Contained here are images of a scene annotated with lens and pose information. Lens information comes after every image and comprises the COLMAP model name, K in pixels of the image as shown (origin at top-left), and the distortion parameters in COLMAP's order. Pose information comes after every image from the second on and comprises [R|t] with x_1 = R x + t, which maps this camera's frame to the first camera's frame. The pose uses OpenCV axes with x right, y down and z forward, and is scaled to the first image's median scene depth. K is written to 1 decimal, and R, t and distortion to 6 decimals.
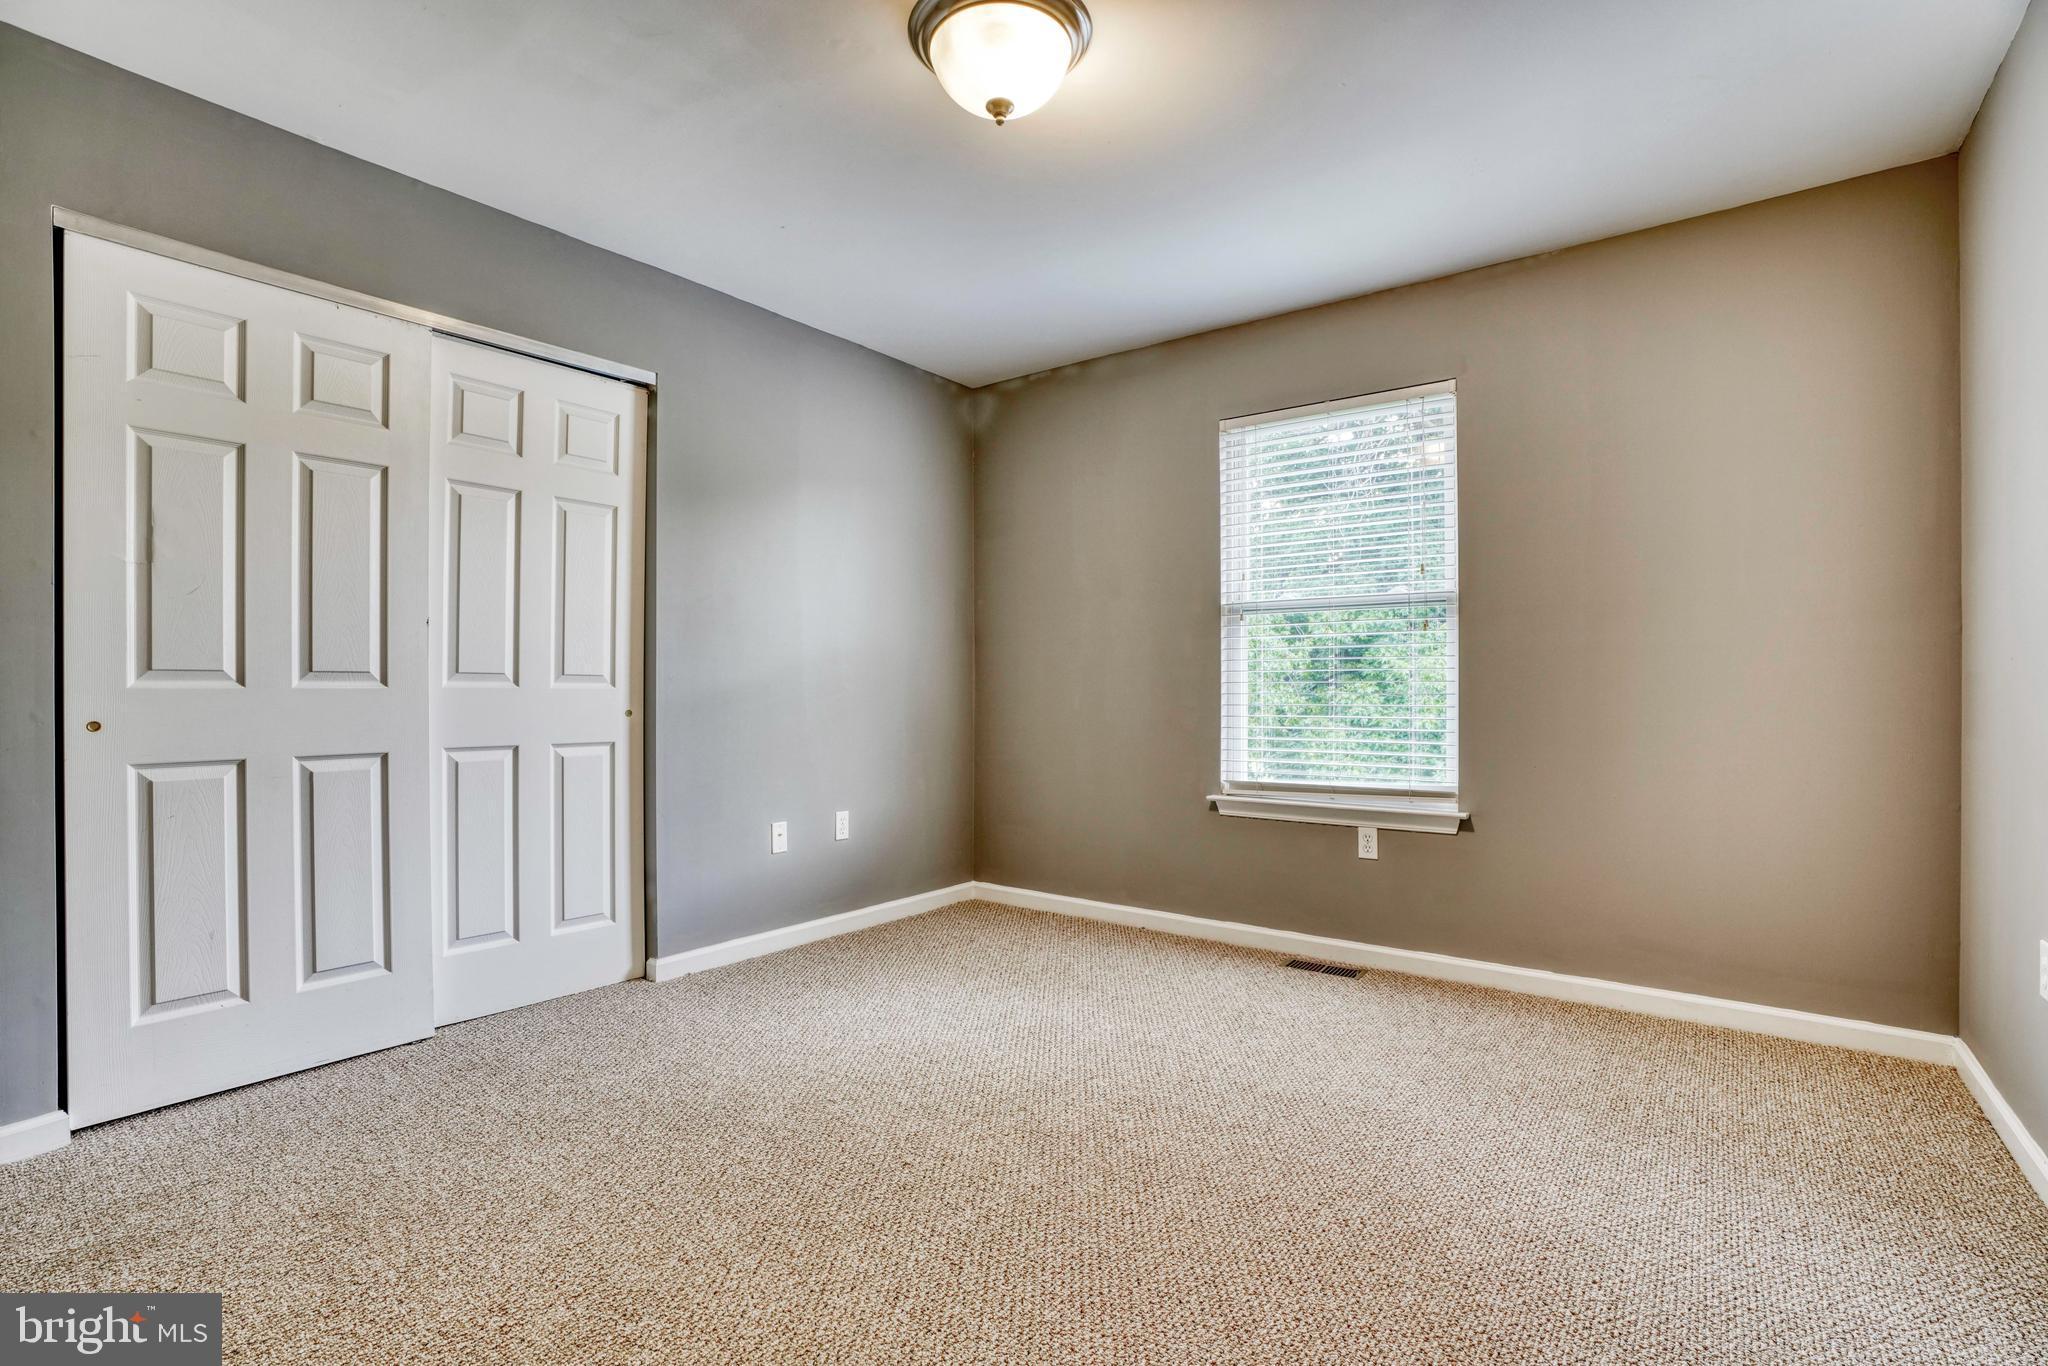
lens RADIAL K [[945.0, 0, 1015.0], [0, 945.0, 689.2], [0, 0, 1]] dist [-0.070332, 0.025704]
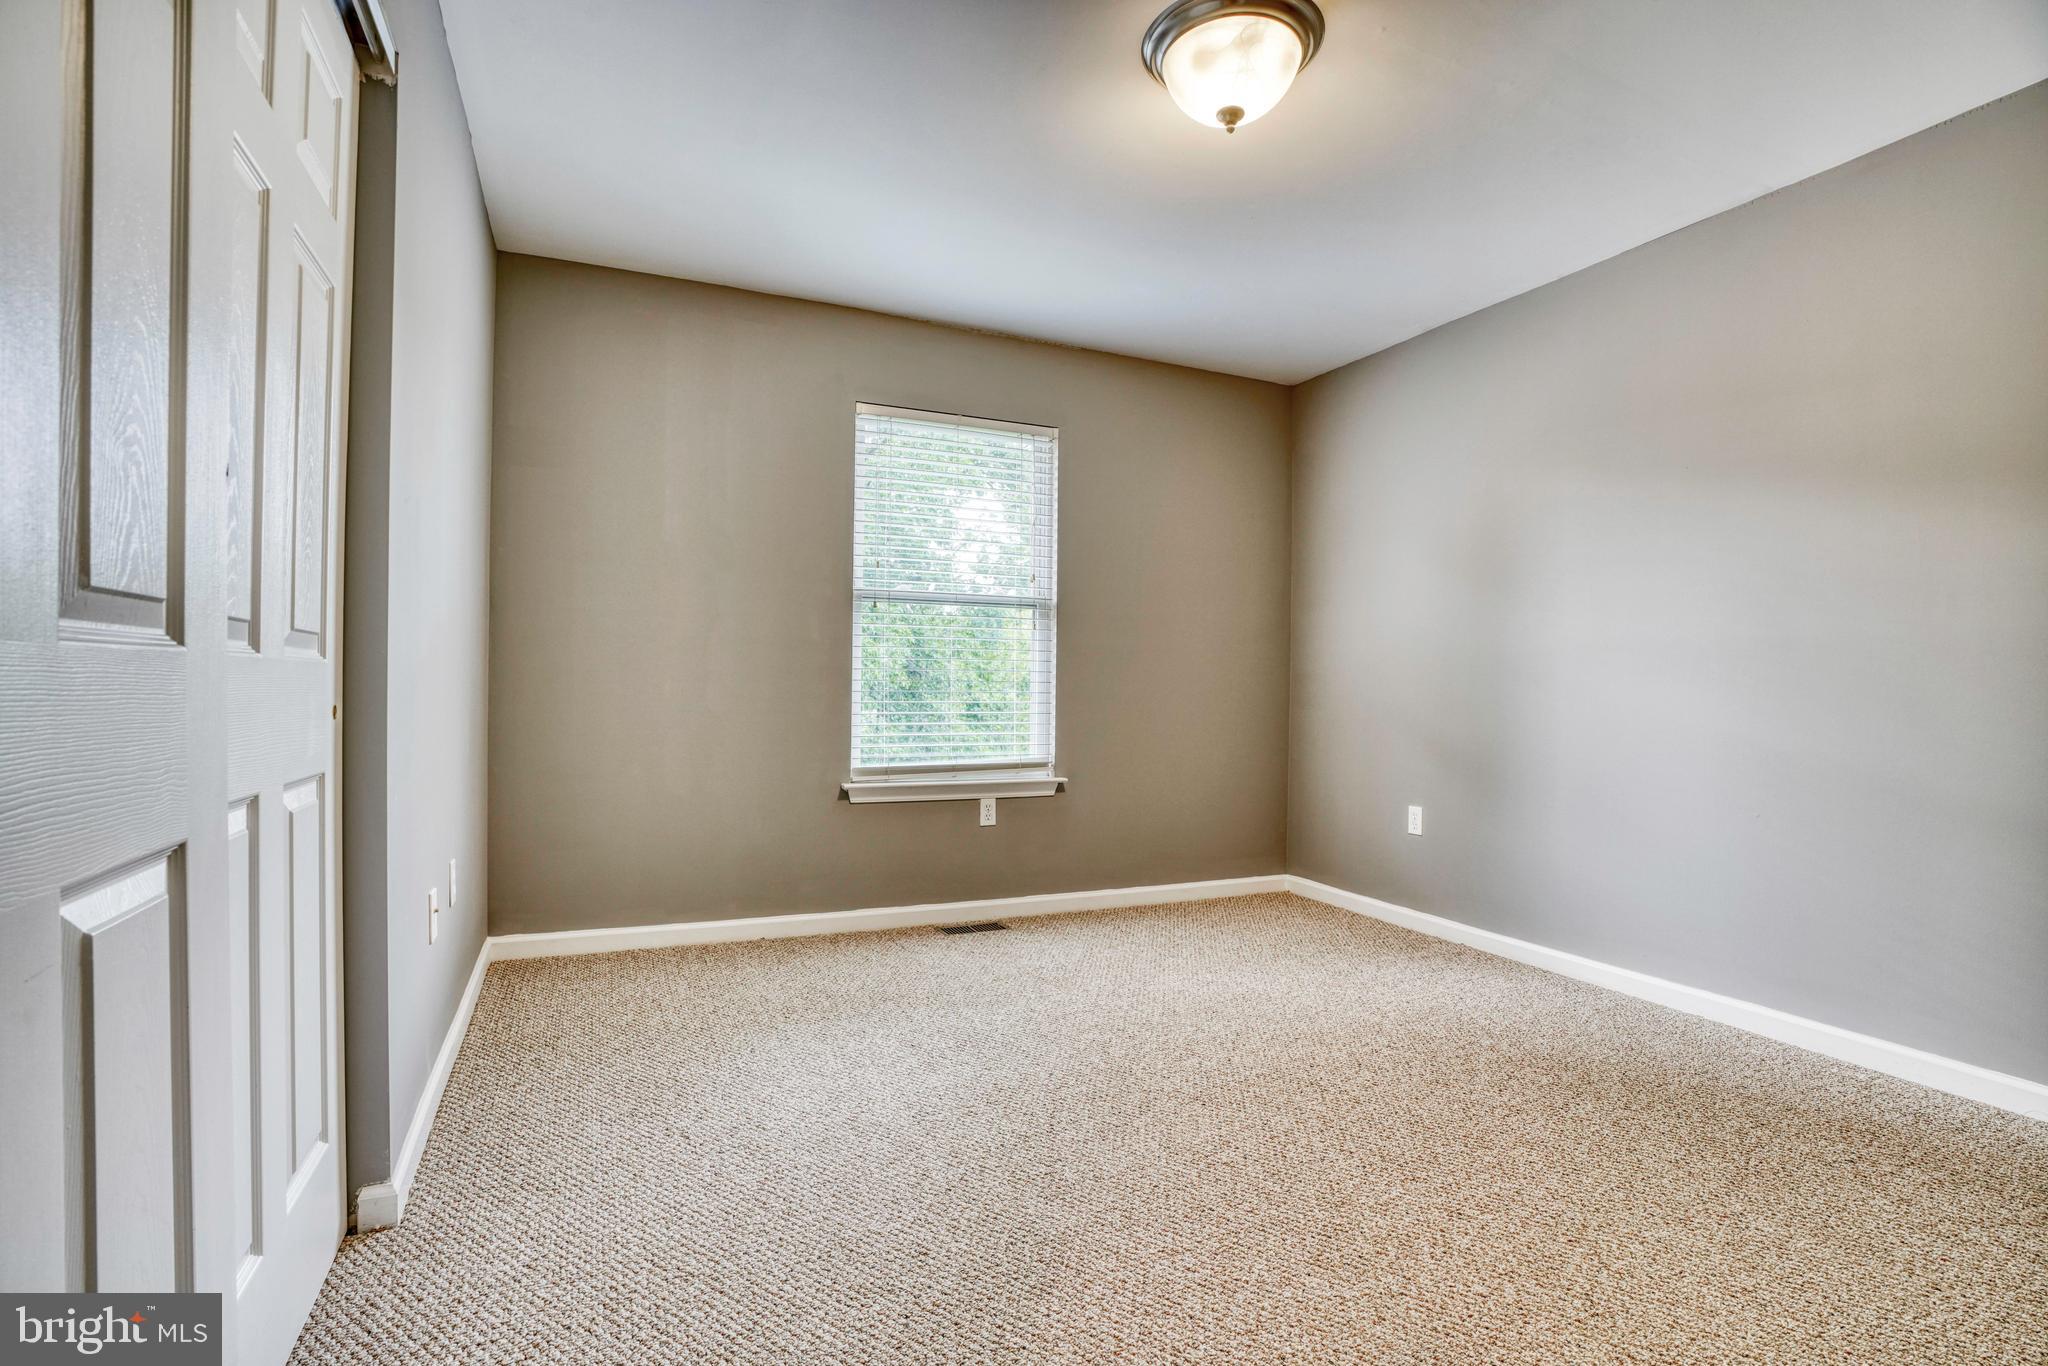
lens RADIAL K [[945.0, 0, 1016.0], [0, 945.0, 687.9], [0, 0, 1]] dist [-0.070332, 0.025704]
pose [[0.480012, -0.005864, 0.877242, -0.622031], [-0.020104, 0.999642, 0.017683, -0.009106], [-0.877031, -0.026124, 0.479722, 0.415380]]
